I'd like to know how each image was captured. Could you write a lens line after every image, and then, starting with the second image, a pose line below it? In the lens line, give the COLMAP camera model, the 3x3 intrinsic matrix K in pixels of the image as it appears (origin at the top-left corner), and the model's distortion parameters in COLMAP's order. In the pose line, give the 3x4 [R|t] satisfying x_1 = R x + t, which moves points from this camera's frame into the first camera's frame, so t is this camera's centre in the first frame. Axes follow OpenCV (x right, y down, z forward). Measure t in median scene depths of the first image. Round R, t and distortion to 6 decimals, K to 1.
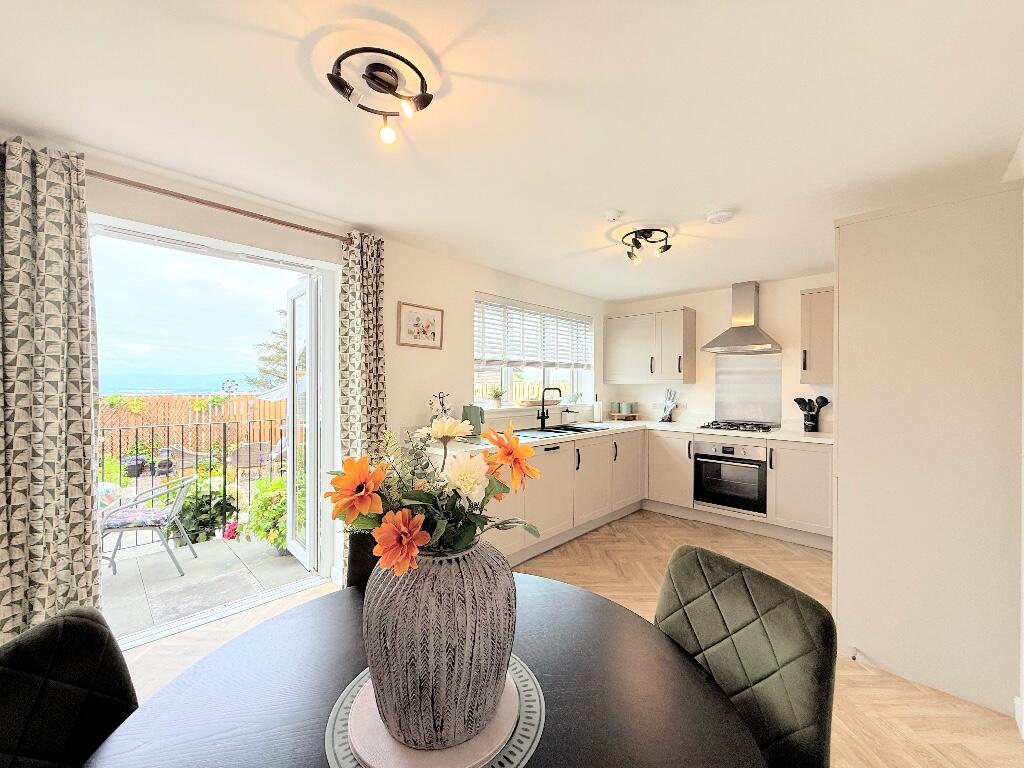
lens RADIAL K [[409.3, 0, 501.8], [0, 409.3, 387.3], [0, 0, 1]] dist [0.000719, 0.000705]
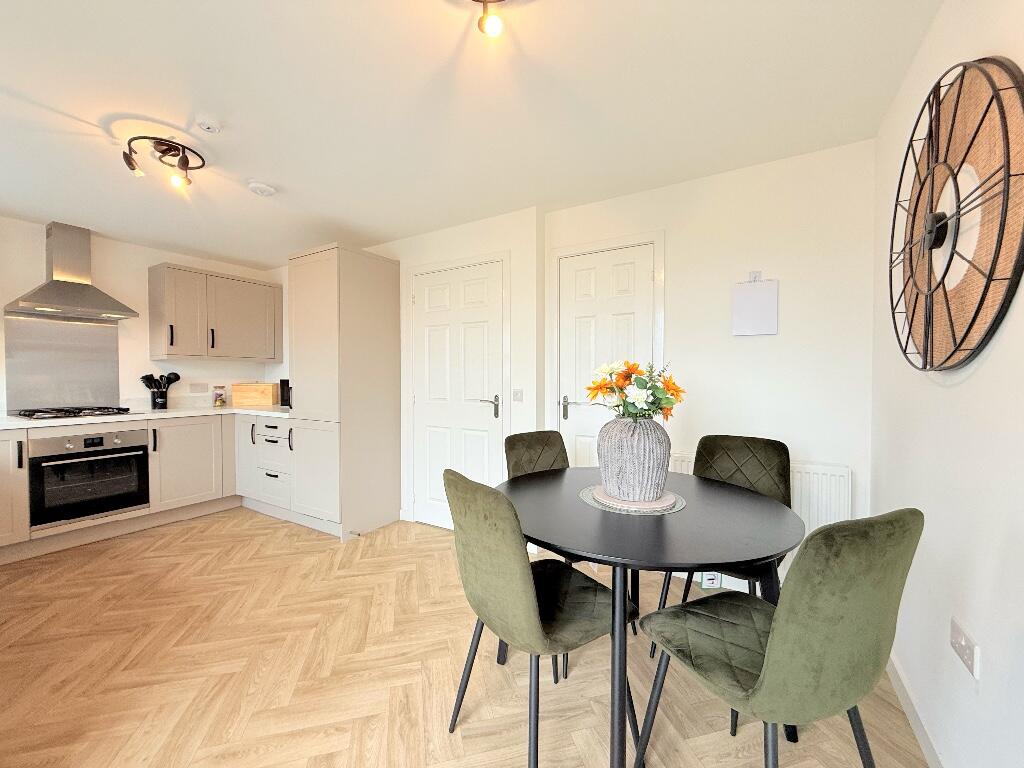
lens RADIAL K [[409.3, 0, 504.2], [0, 409.3, 382.2], [0, 0, 1]] dist [0.000719, 0.000705]
pose [[-0.227477, -0.022514, 0.973523, -0.389221], [-0.004329, 0.999746, 0.022109, 0.019251], [-0.973774, 0.000815, -0.227517, 0.427559]]
